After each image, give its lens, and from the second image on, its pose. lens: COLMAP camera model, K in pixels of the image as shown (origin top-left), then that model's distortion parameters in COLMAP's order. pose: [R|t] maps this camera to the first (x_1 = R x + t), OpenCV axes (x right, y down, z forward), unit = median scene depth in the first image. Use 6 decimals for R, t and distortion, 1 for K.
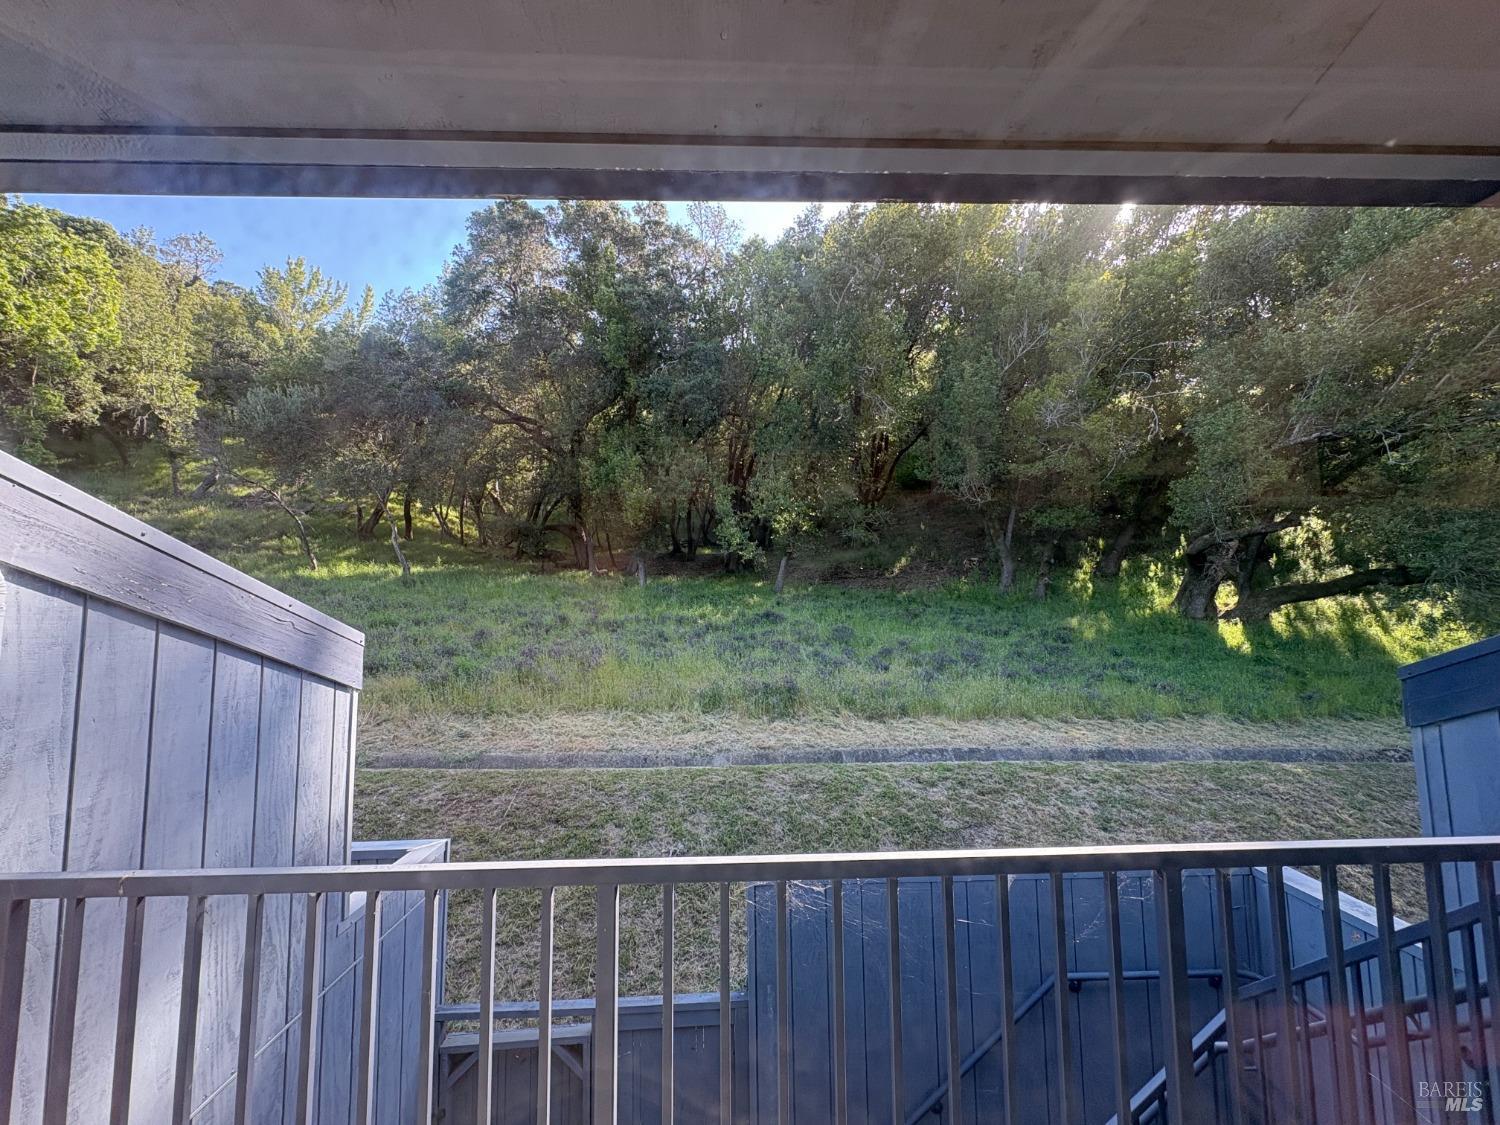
lens RADIAL K [[593.8, 0, 748.2], [0, 593.8, 562.2], [0, 0, 1]] dist [-0.001603, 0.000519]
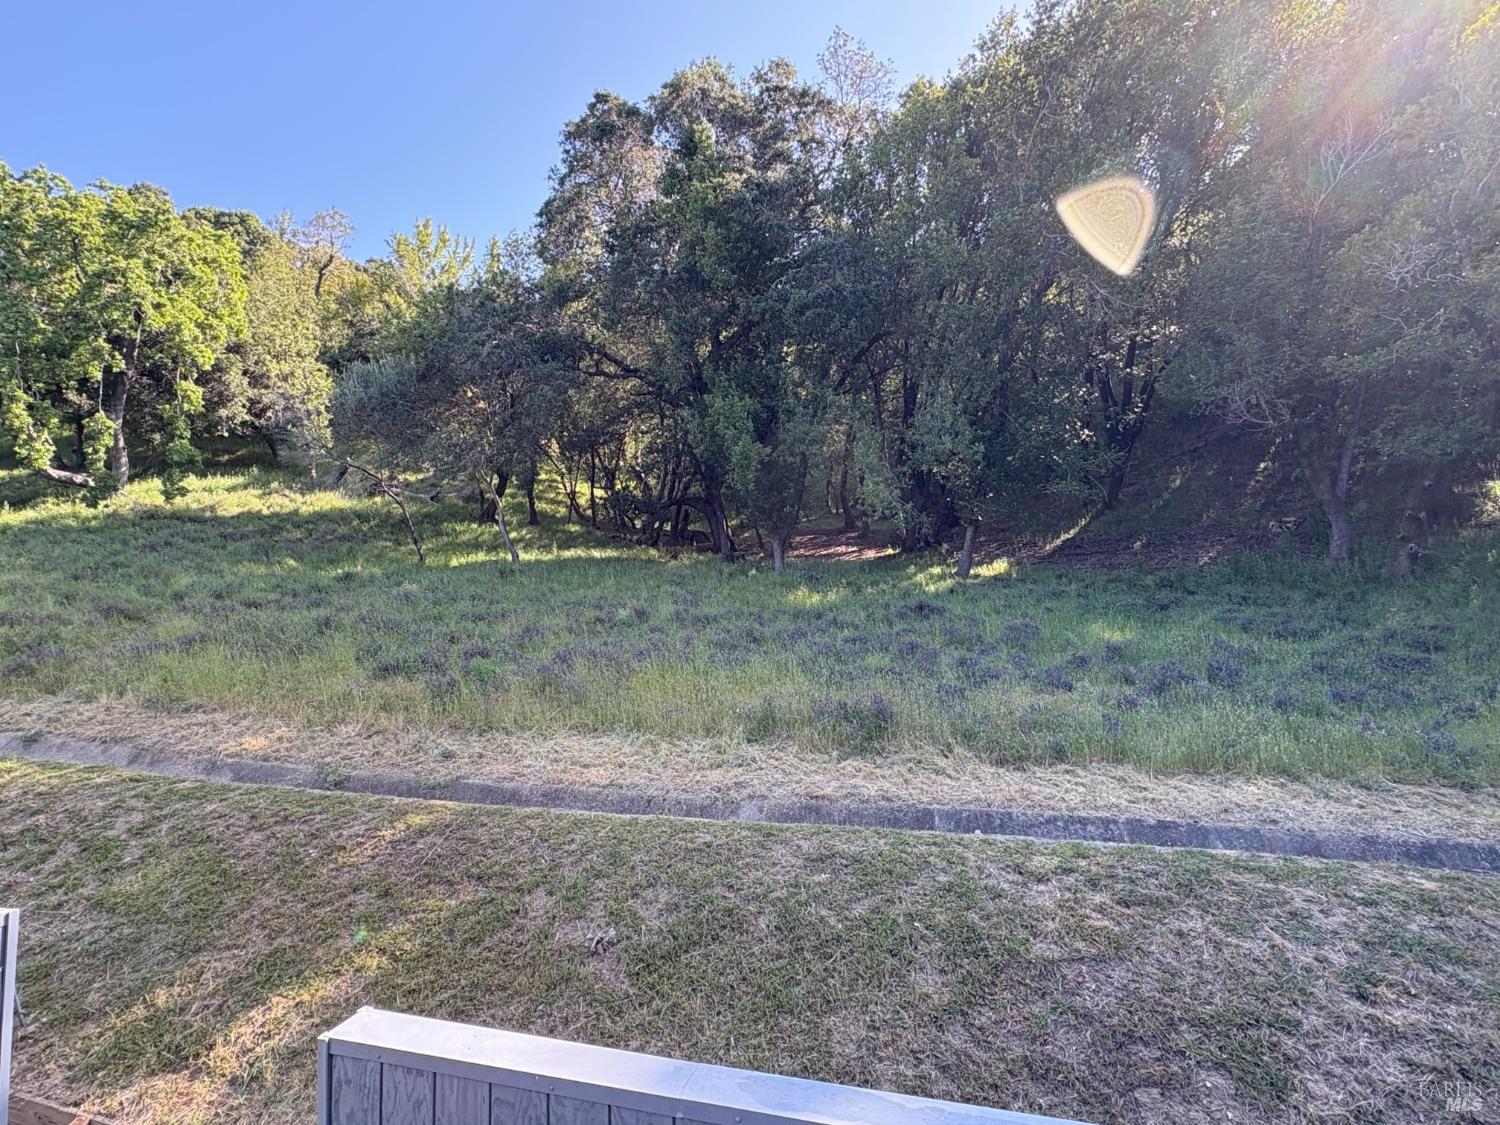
lens RADIAL K [[756.3, 0, 751.2], [0, 756.3, 562.9], [0, 0, 1]] dist [-0.001002, -0.001314]
pose [[0.952528, -0.023814, -0.303517, 0.206361], [0.031046, 0.999337, 0.019024, 0.022292], [0.302863, -0.027544, 0.952636, 0.141674]]
